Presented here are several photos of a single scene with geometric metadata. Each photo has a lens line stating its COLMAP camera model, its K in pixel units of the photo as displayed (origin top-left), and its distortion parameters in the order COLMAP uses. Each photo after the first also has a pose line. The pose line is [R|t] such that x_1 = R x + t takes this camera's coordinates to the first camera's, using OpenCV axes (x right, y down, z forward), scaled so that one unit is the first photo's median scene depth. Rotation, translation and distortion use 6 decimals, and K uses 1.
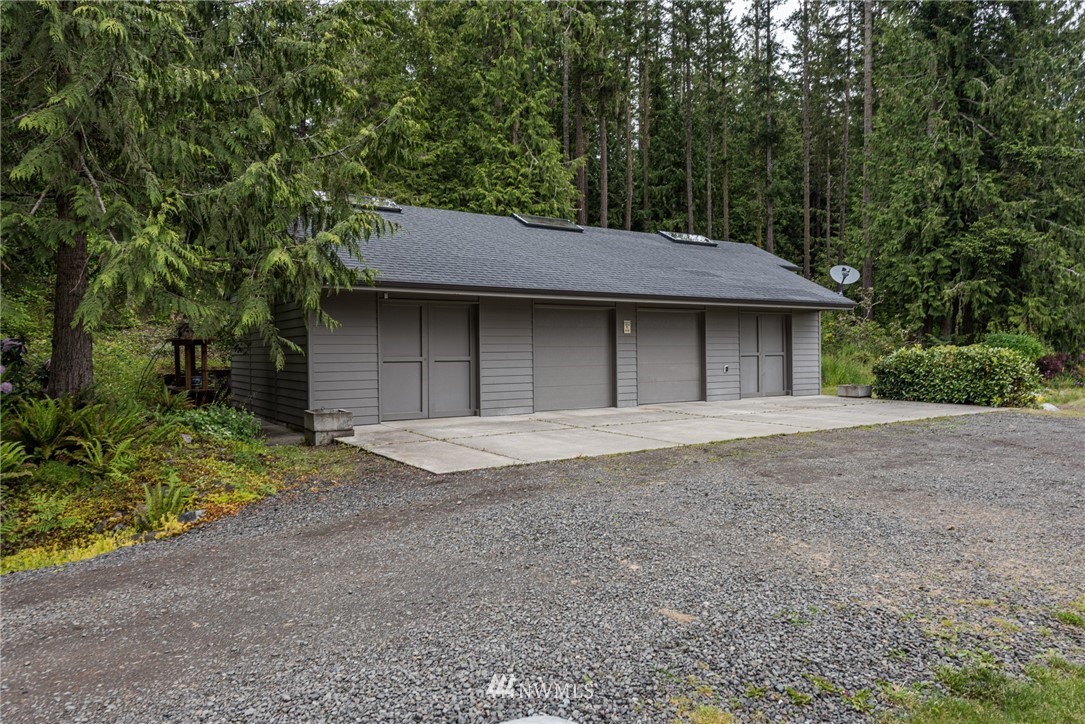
lens RADIAL K [[673.4, 0, 547.9], [0, 673.4, 361.4], [0, 0, 1]] dist [-0.008695, -0.001153]
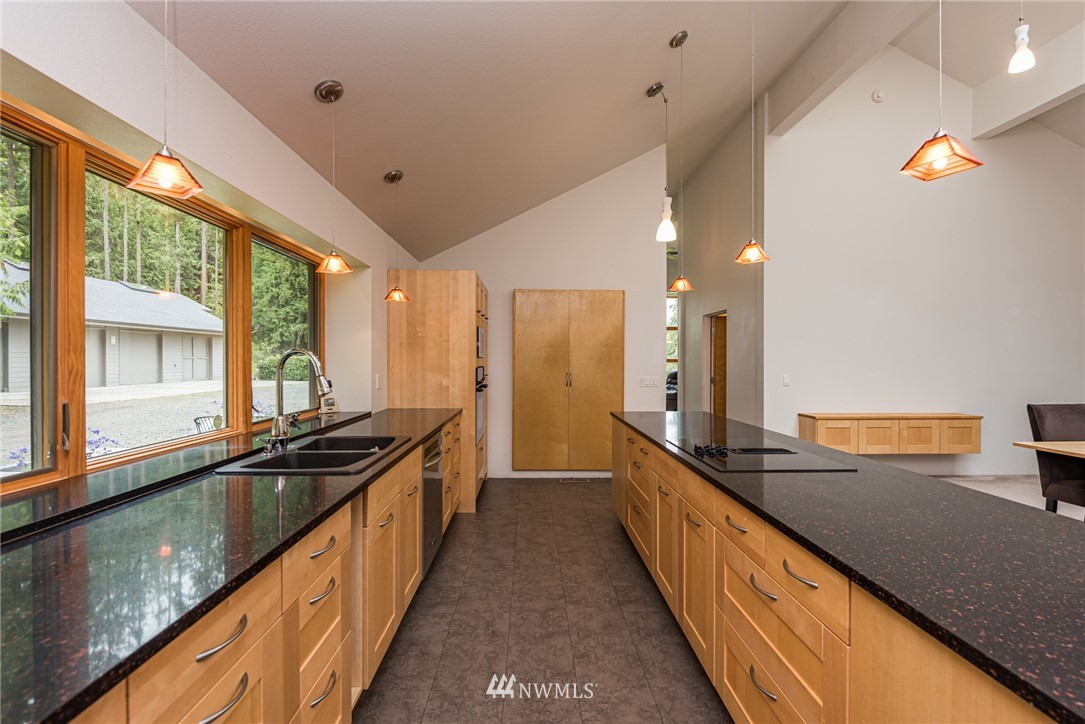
lens RADIAL K [[482.4, 0, 548.6], [0, 482.4, 366.9], [0, 0, 1]] dist [-0.001762, -0.001980]
pose [[0.518824, 0.003360, 0.854875, -0.215028], [0.001083, 0.999989, -0.004587, 0.014770], [-0.854881, 0.003306, 0.518814, -0.362115]]
